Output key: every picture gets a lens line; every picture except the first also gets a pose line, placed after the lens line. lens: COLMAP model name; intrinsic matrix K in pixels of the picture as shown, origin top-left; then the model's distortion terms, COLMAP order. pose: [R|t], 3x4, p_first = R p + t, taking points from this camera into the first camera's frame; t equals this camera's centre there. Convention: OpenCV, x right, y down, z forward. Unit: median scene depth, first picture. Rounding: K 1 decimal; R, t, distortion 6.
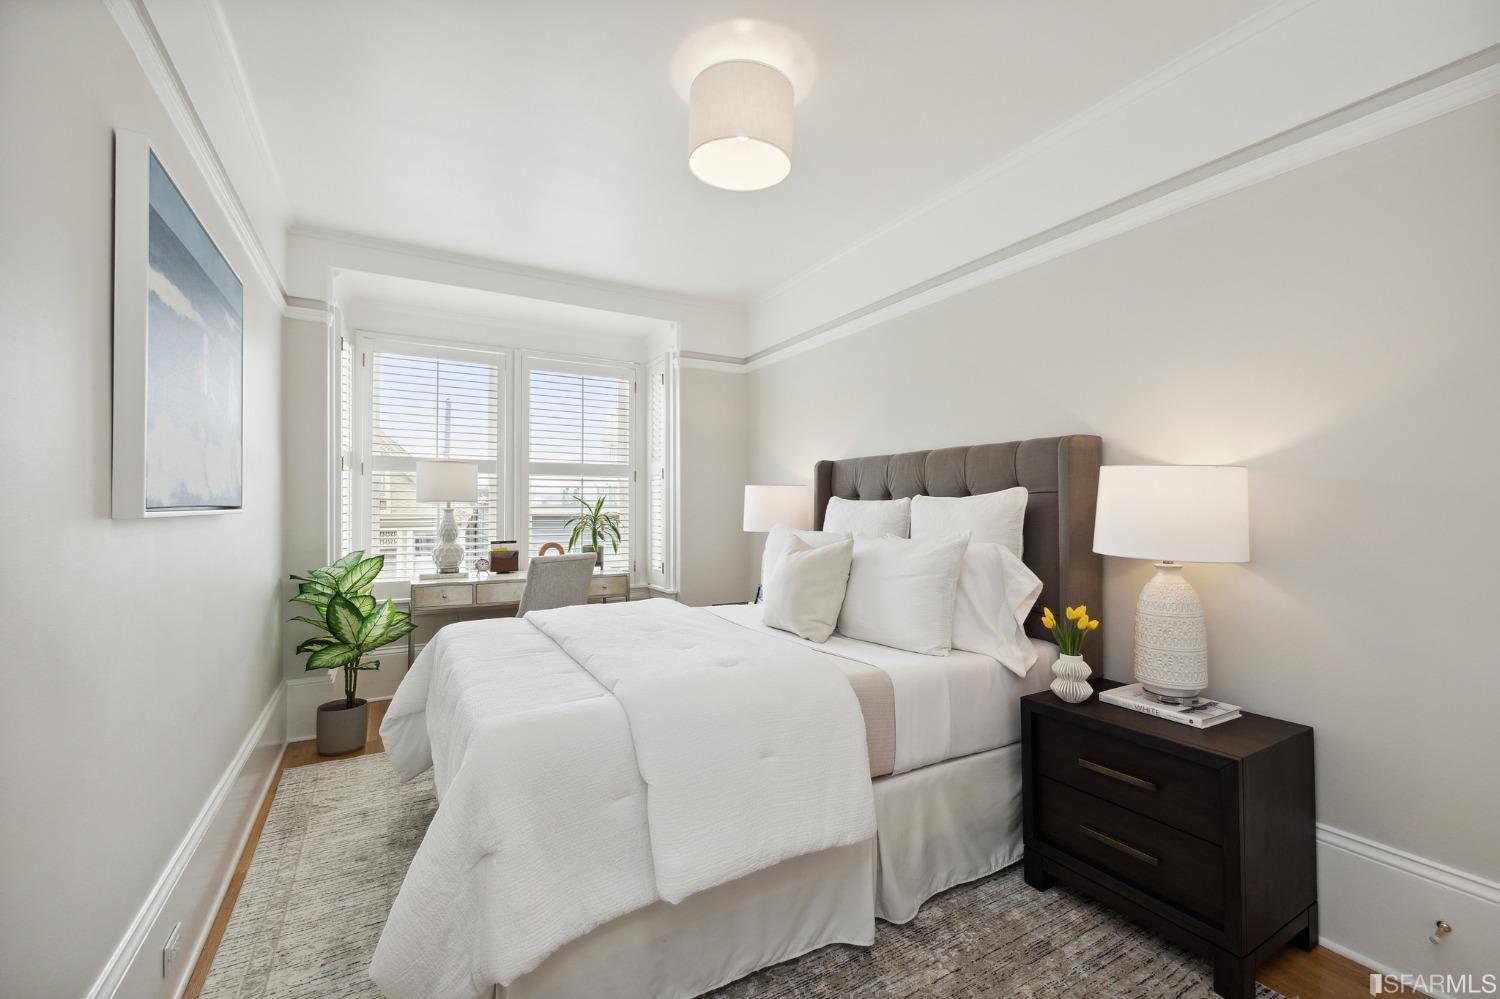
lens RADIAL K [[637.1, 0, 756.8], [0, 637.1, 501.5], [0, 0, 1]] dist [0.002752, 0.000218]
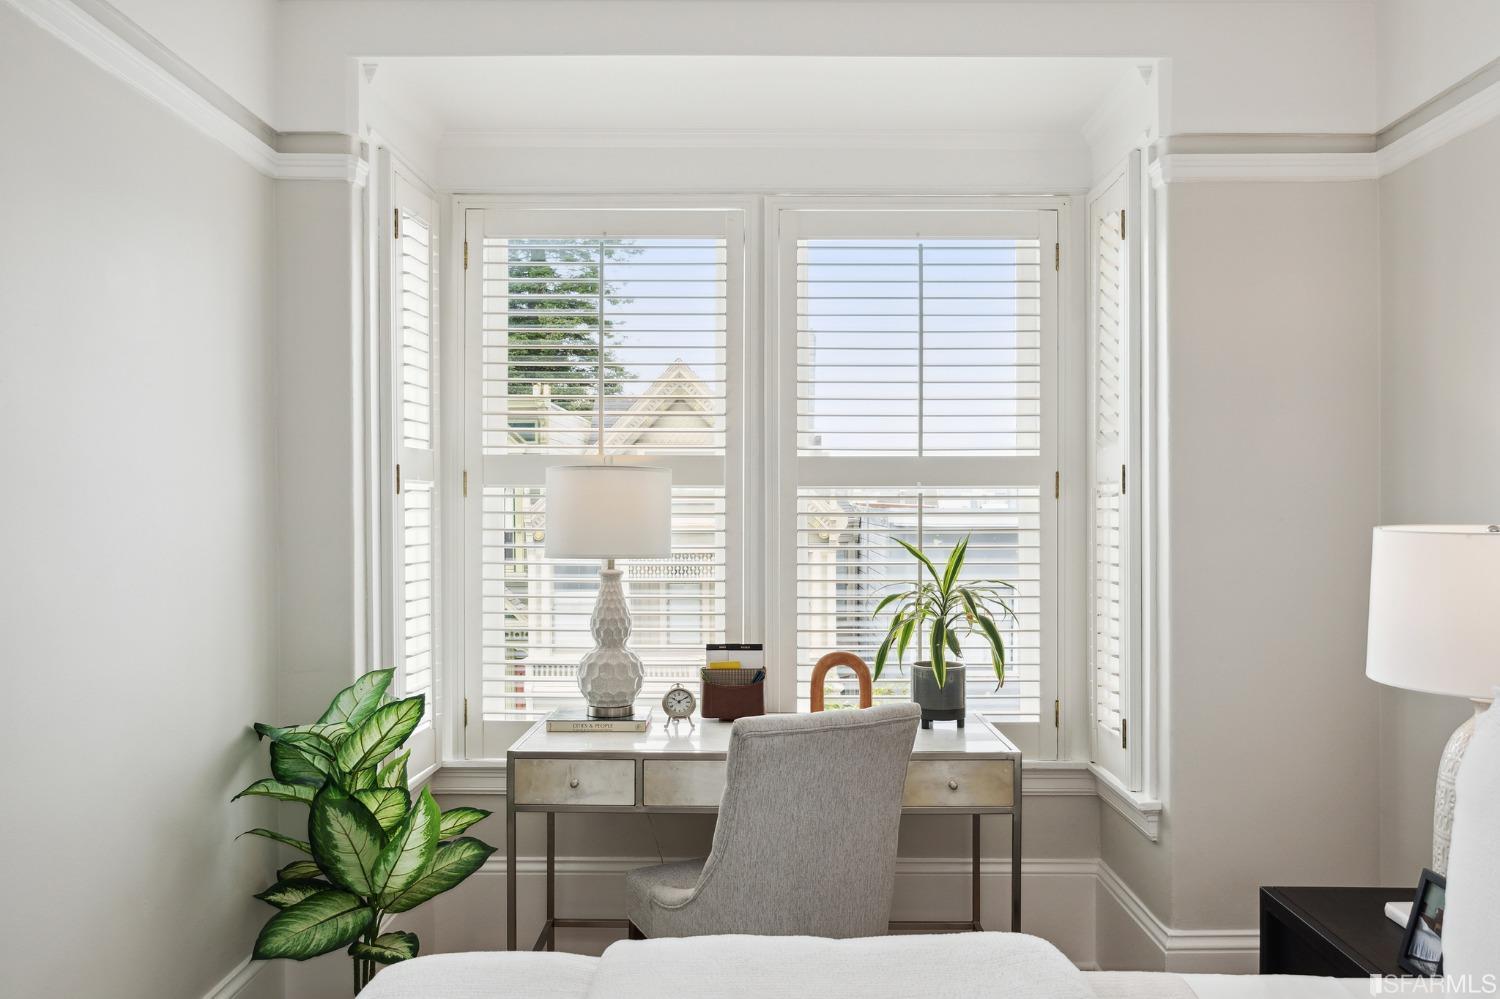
lens RADIAL K [[1140.3, 0, 752.7], [0, 1140.3, 506.7], [0, 0, 1]] dist [0.014752, 0.000695]
pose [[0.865365, 0.000735, -0.501142, -0.000880], [0.005989, 0.999912, 0.011809, -0.040724], [0.501107, -0.013221, 0.865285, 0.346269]]
